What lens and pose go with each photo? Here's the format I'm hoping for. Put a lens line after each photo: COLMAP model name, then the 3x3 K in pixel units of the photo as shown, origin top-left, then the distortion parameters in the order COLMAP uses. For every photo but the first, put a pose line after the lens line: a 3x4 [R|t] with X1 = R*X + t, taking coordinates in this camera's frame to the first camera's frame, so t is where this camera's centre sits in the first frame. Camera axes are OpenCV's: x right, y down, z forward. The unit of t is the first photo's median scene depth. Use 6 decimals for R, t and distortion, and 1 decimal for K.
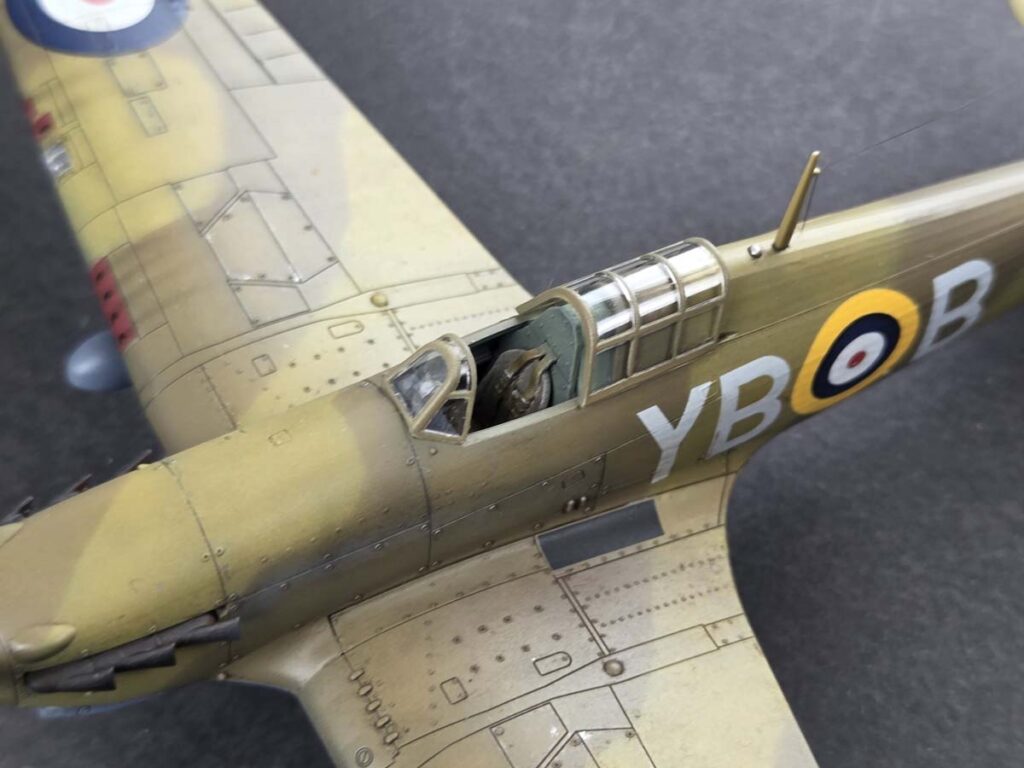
lens RADIAL K [[1970.1, 0, 481.5], [0, 1970.1, 384.9], [0, 0, 1]] dist [0.034724, -0.089503]
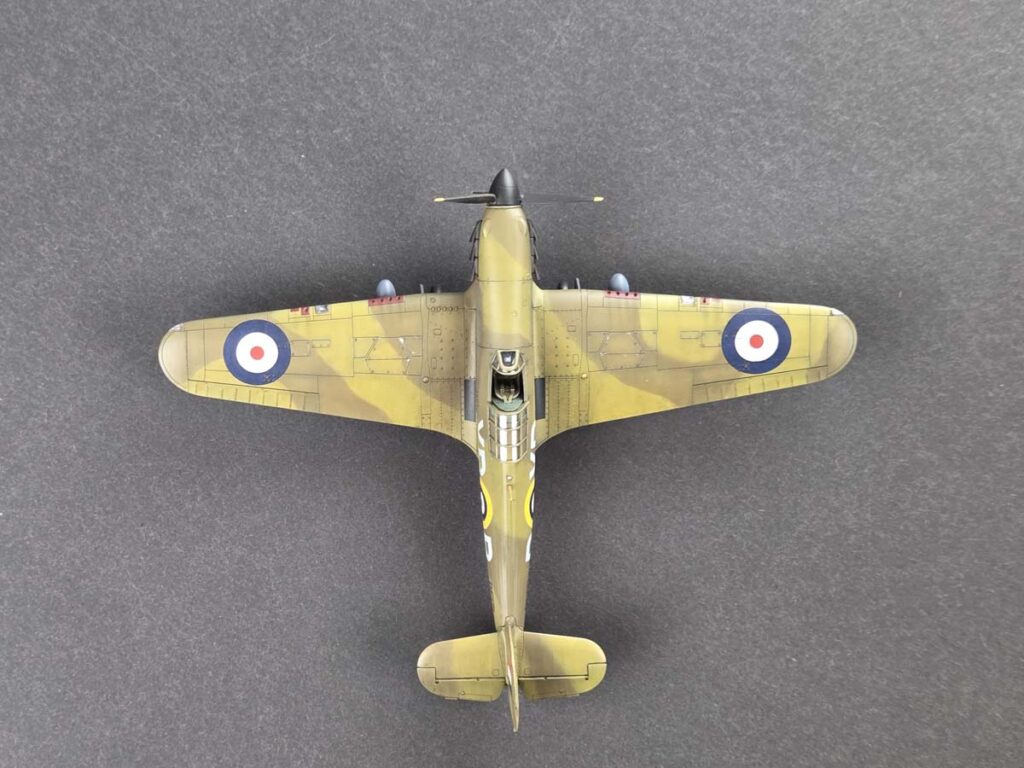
lens RADIAL K [[2056.0, 0, 510.7], [0, 2056.0, 386.1], [0, 0, 1]] dist [0.125392, -0.469409]
pose [[-0.459317, 0.886983, 0.047852, -0.147558], [-0.762628, -0.421396, 0.490738, -1.595308], [0.455441, 0.188912, 0.869992, -1.853487]]
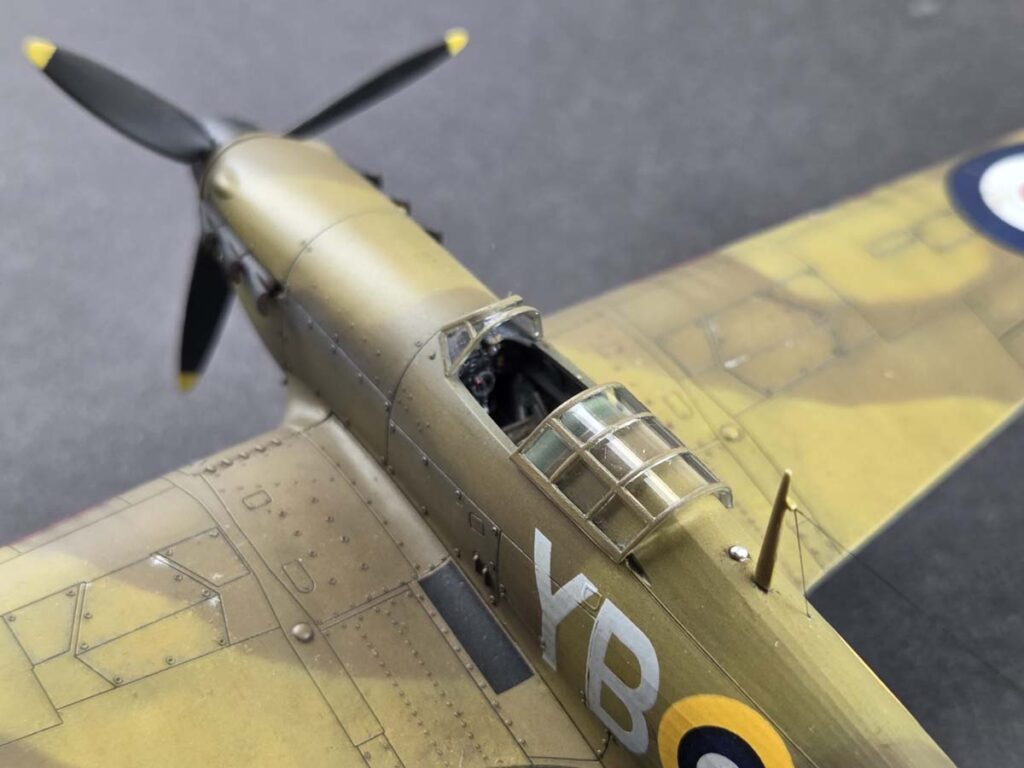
lens RADIAL K [[1942.0, 0, 512.2], [0, 1942.0, 379.3], [0, 0, 1]] dist [0.106434, -0.196482]
pose [[0.103656, 0.597189, -0.795375, 0.720137], [-0.814138, 0.510313, 0.277056, -0.248885], [0.571345, 0.618826, 0.539091, 0.462845]]
